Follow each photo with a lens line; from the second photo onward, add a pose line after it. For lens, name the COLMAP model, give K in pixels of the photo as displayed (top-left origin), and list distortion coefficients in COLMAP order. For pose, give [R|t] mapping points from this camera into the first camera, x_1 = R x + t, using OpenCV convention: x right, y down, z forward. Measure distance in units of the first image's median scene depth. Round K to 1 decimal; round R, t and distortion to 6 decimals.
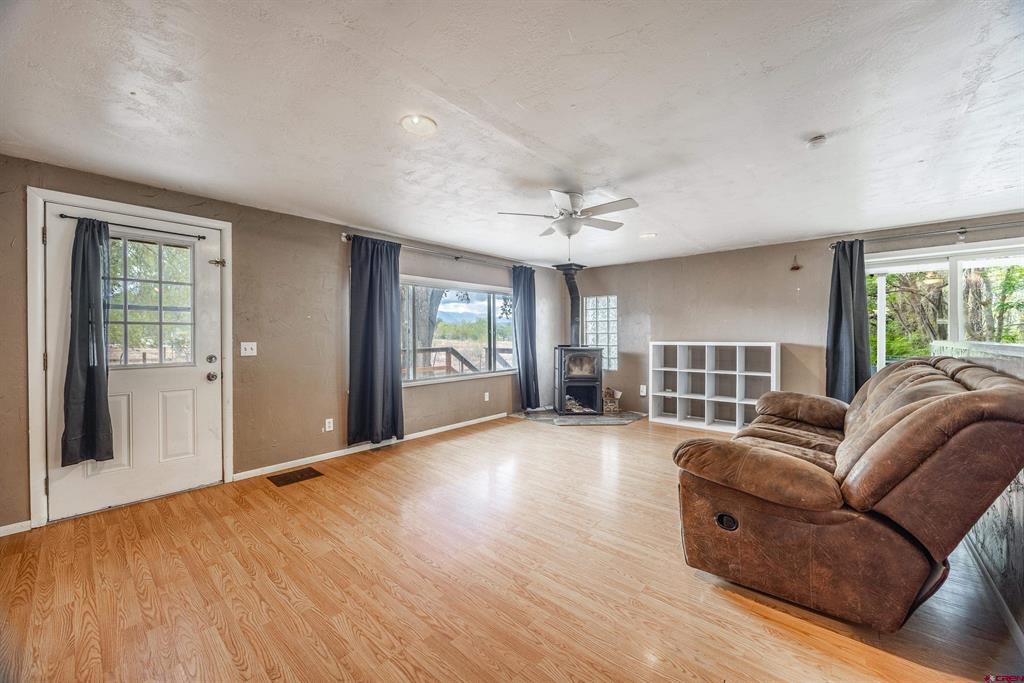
lens RADIAL K [[388.0, 0, 512.0], [0, 388.0, 341.5], [0, 0, 1]] dist [-0.006558, -0.000244]
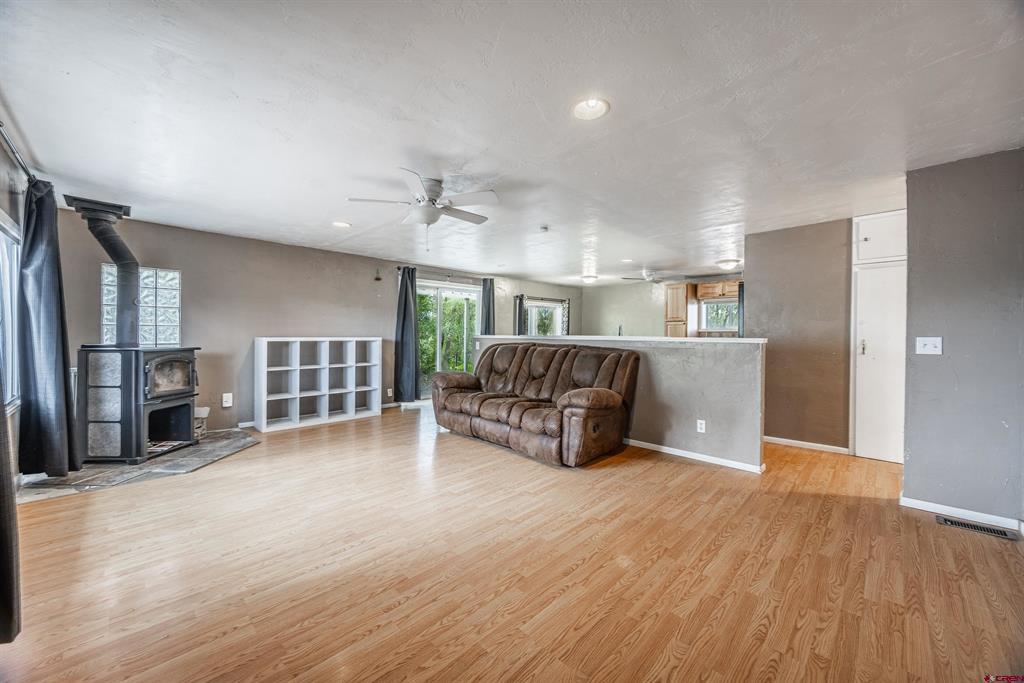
lens RADIAL K [[388.0, 0, 512.0], [0, 388.0, 341.5], [0, 0, 1]] dist [-0.006558, -0.000244]
pose [[0.048627, -0.014796, 0.998707, -0.549874], [0.006036, 0.999876, 0.014520, 0.000652], [-0.998799, 0.005322, 0.048711, 0.521847]]
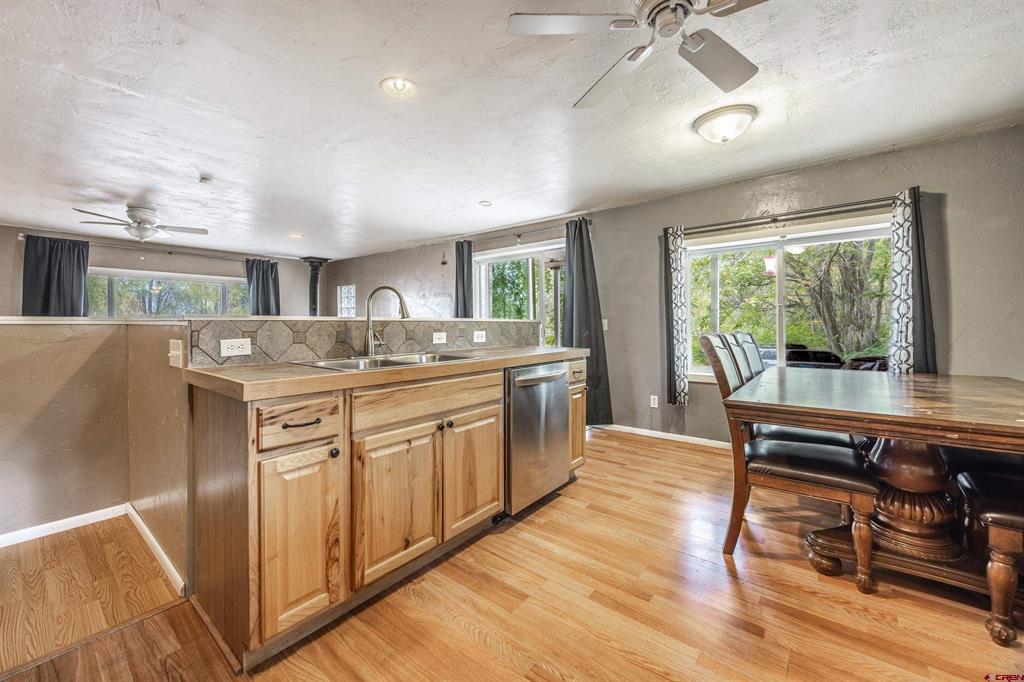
lens RADIAL K [[384.1, 0, 509.9], [0, 384.1, 324.1], [0, 0, 1]] dist [-0.001028, -0.000025]
pose [[0.999718, 0.002643, 0.023592, 0.959690], [-0.002244, 0.999854, -0.016945, 0.024979], [-0.023634, 0.016887, 0.999578, -0.229460]]
